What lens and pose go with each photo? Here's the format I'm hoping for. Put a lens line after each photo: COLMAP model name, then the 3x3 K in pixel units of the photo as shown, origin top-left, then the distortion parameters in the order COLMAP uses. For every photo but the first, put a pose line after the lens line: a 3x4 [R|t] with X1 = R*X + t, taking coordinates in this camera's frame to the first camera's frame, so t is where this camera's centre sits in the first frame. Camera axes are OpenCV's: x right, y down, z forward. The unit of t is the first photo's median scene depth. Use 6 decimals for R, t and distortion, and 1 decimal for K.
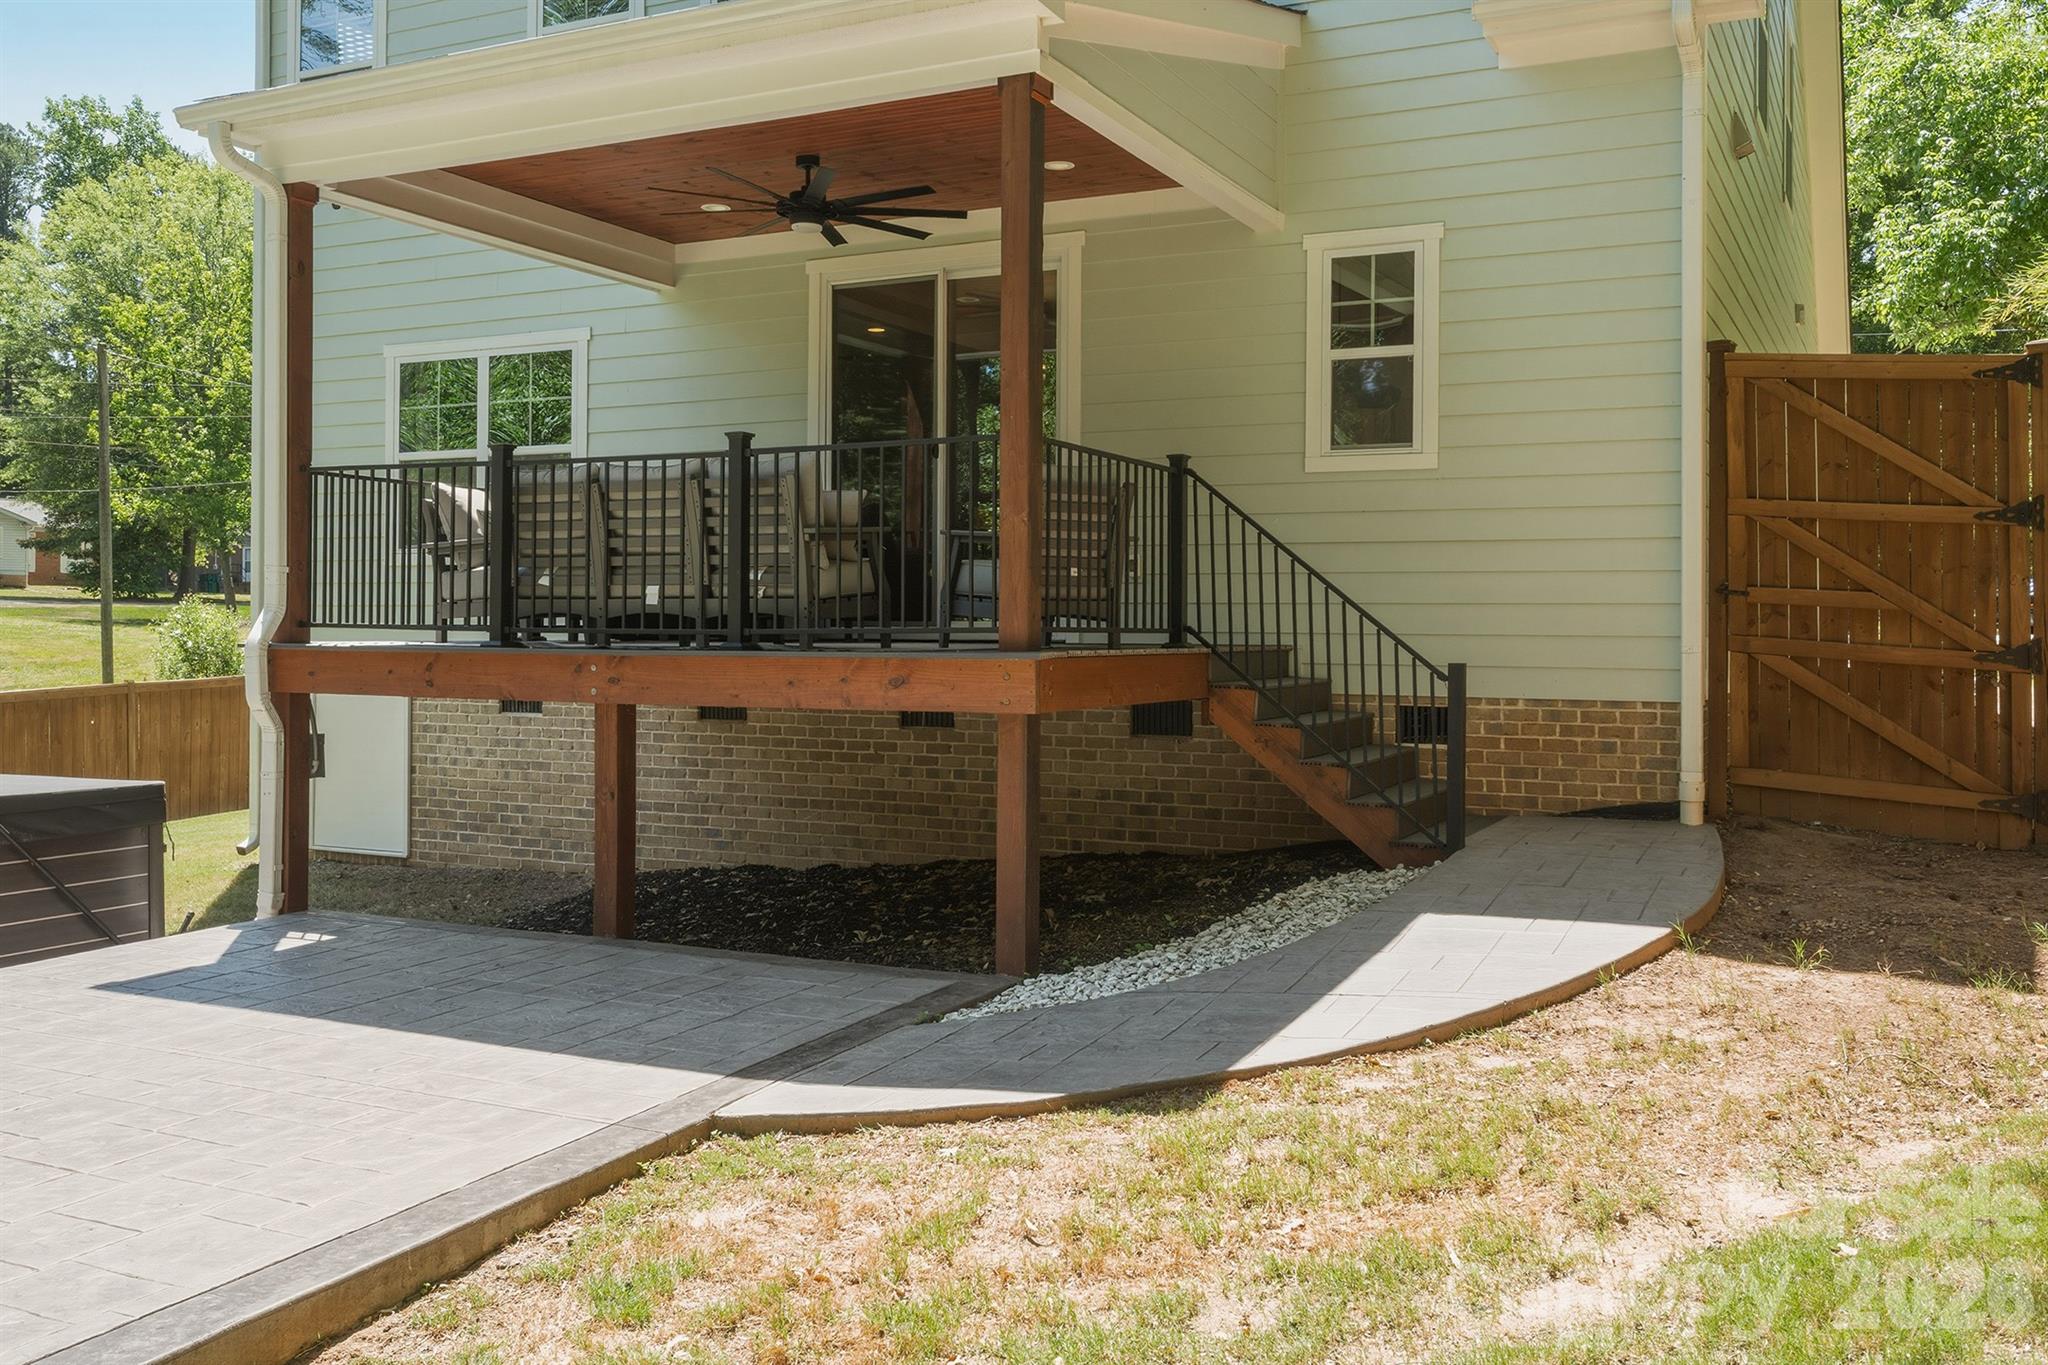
lens RADIAL K [[1799.3, 0, 1024.0], [0, 1799.3, 682.5], [0, 0, 1]] dist [0.002015, 0.000268]
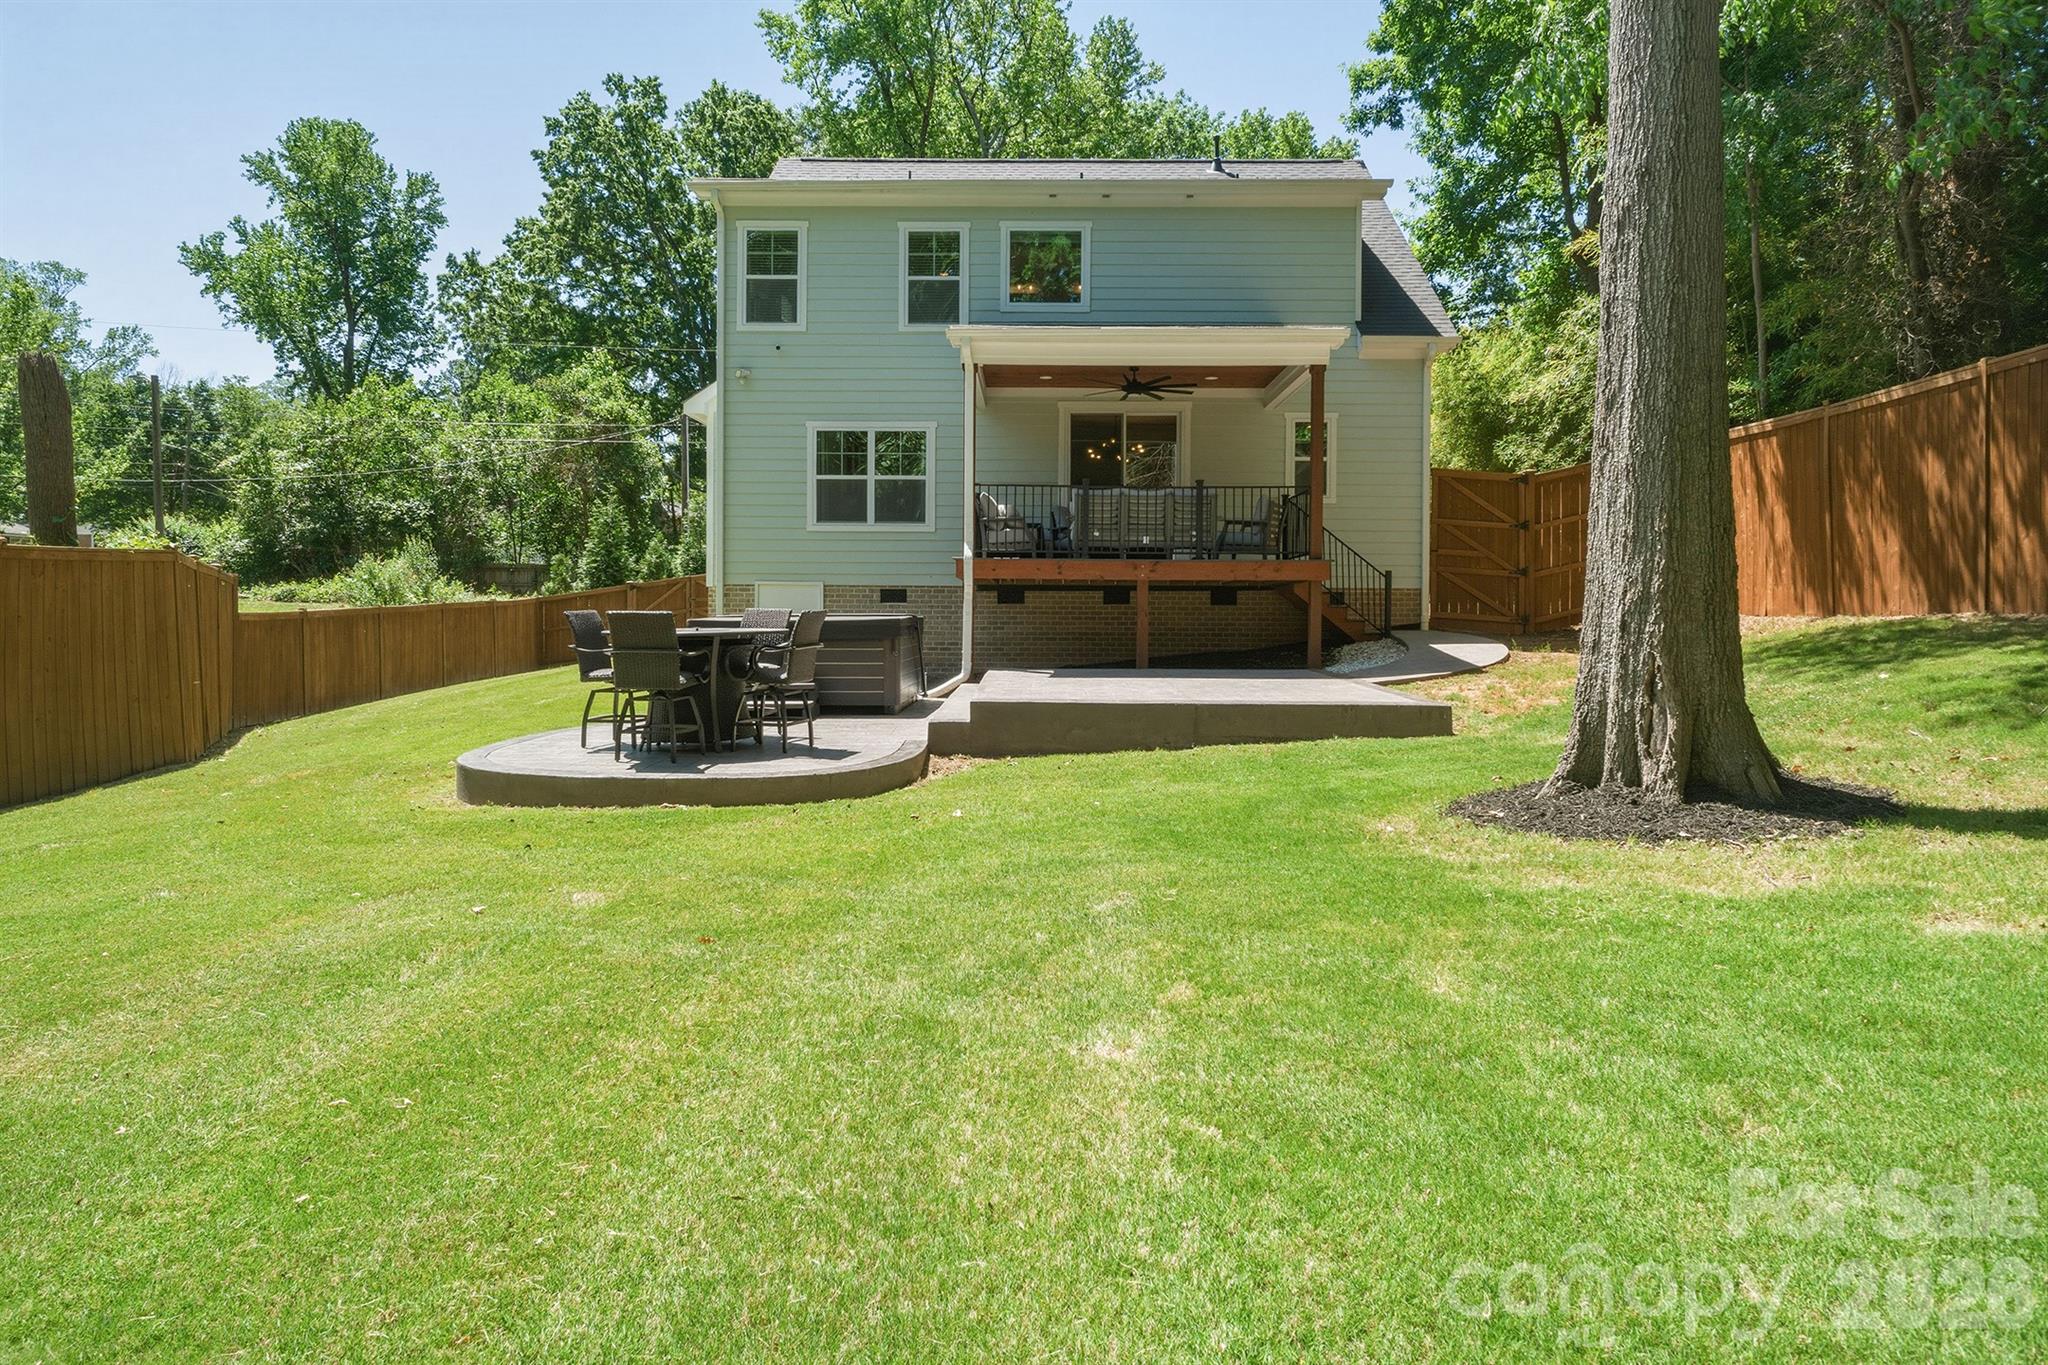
lens RADIAL K [[1232.8, 0, 1024.4], [0, 1232.8, 649.3], [0, 0, 1]] dist [-0.002724, -0.001030]
pose [[0.907995, -0.011586, 0.418820, -1.049999], [0.010192, 0.999933, 0.005565, 0.092995], [-0.418856, -0.000784, 0.908052, -0.529537]]
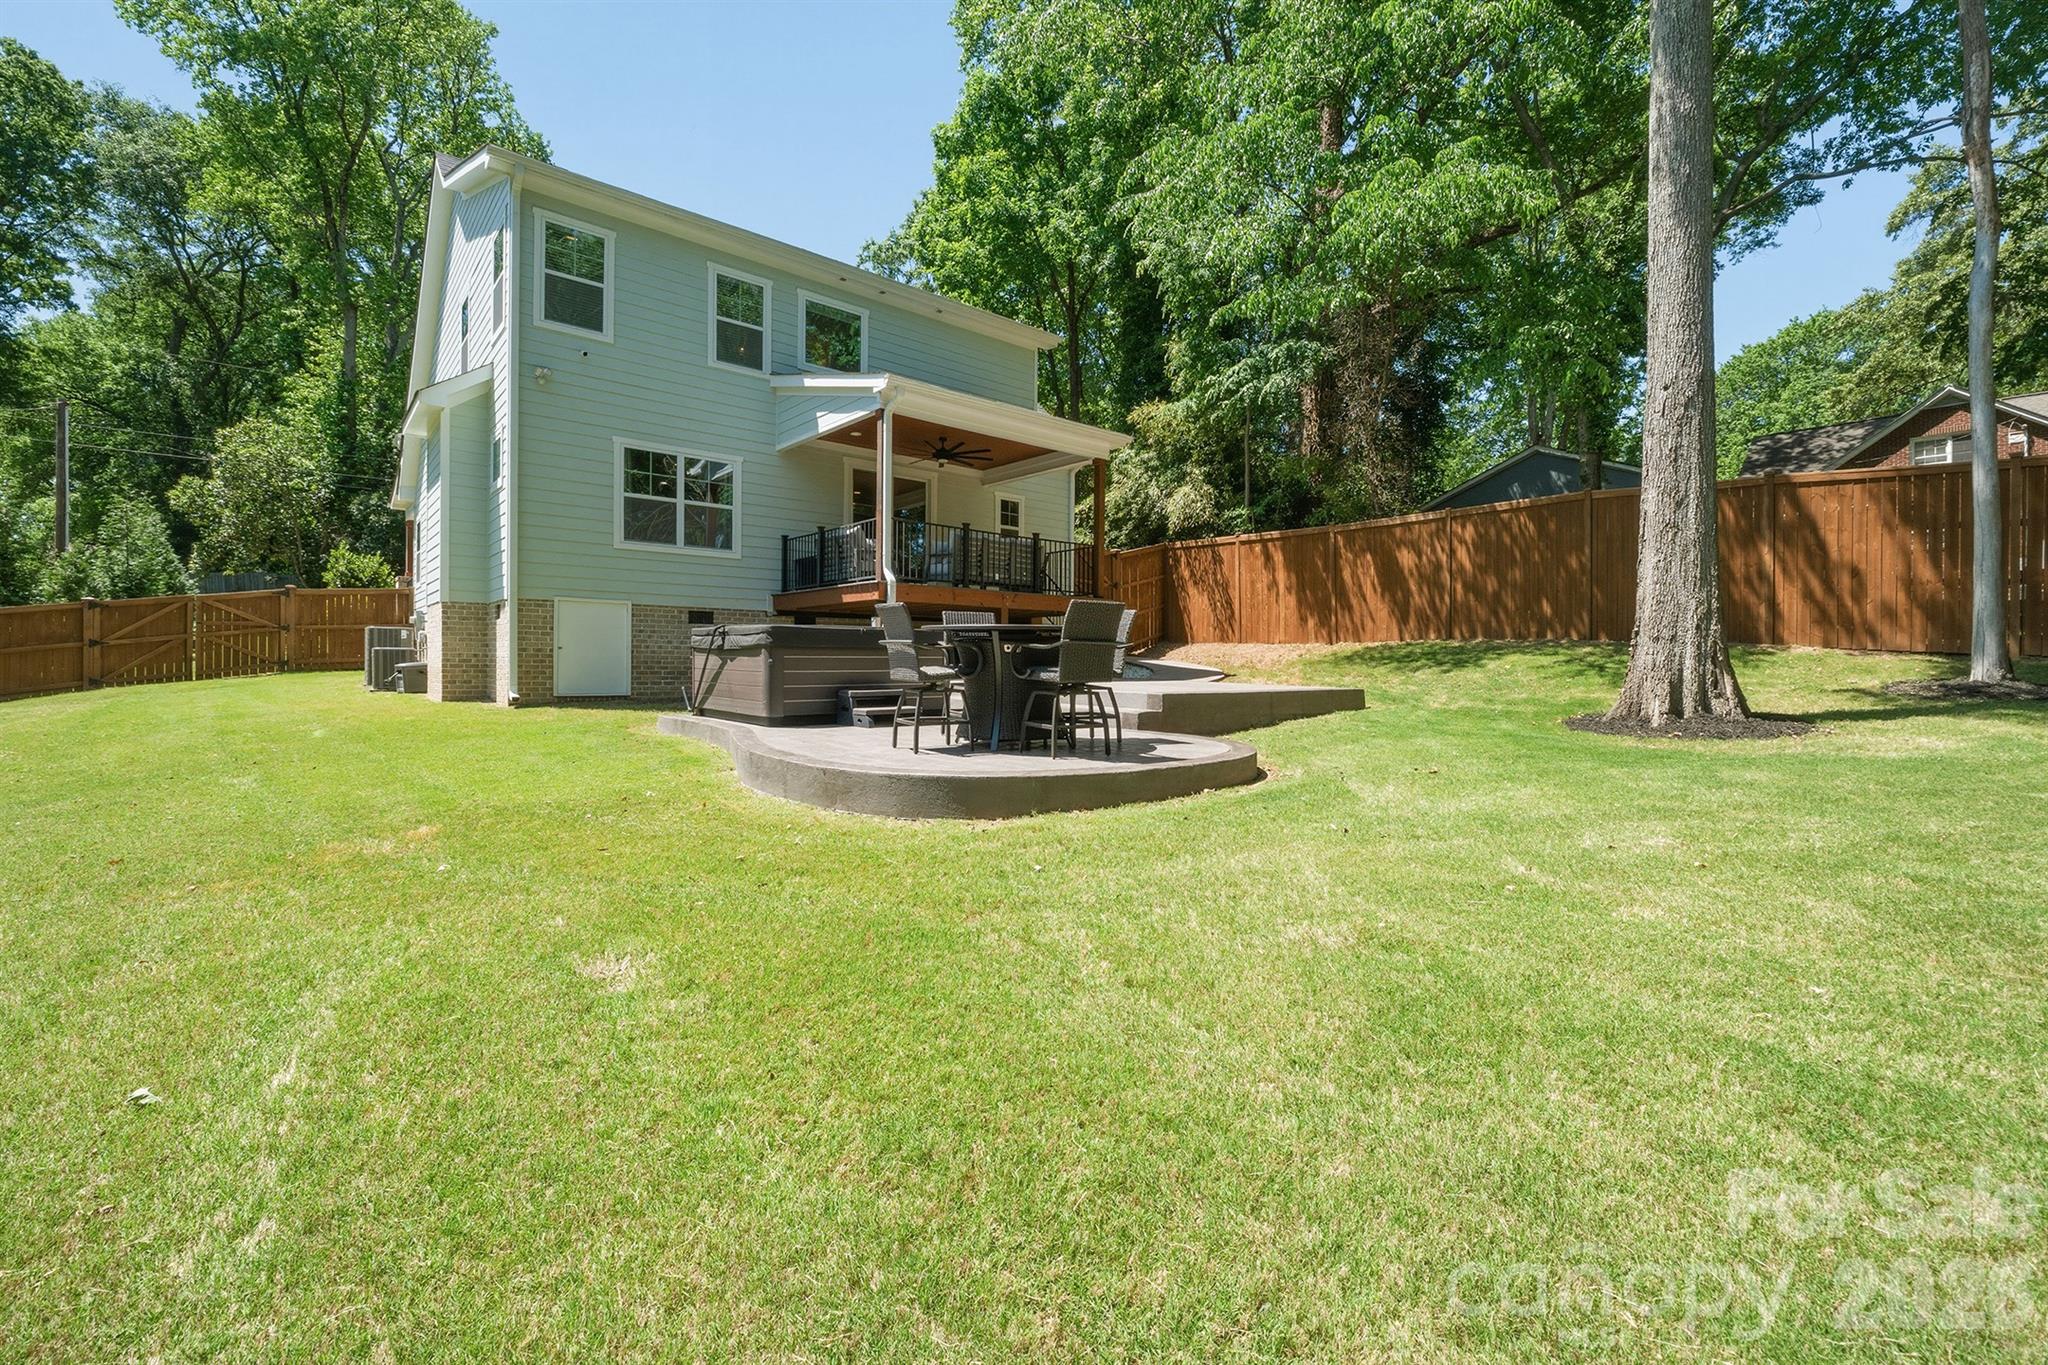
lens RADIAL K [[893.0, 0, 1024.0], [0, 893.0, 682.5], [0, 0, 1]] dist [-0.006010, 0.000330]
pose [[0.386336, -0.017359, 0.922195, -1.598035], [0.021029, 0.999729, 0.010009, 0.122371], [-0.922118, 0.015526, 0.386597, 0.304298]]
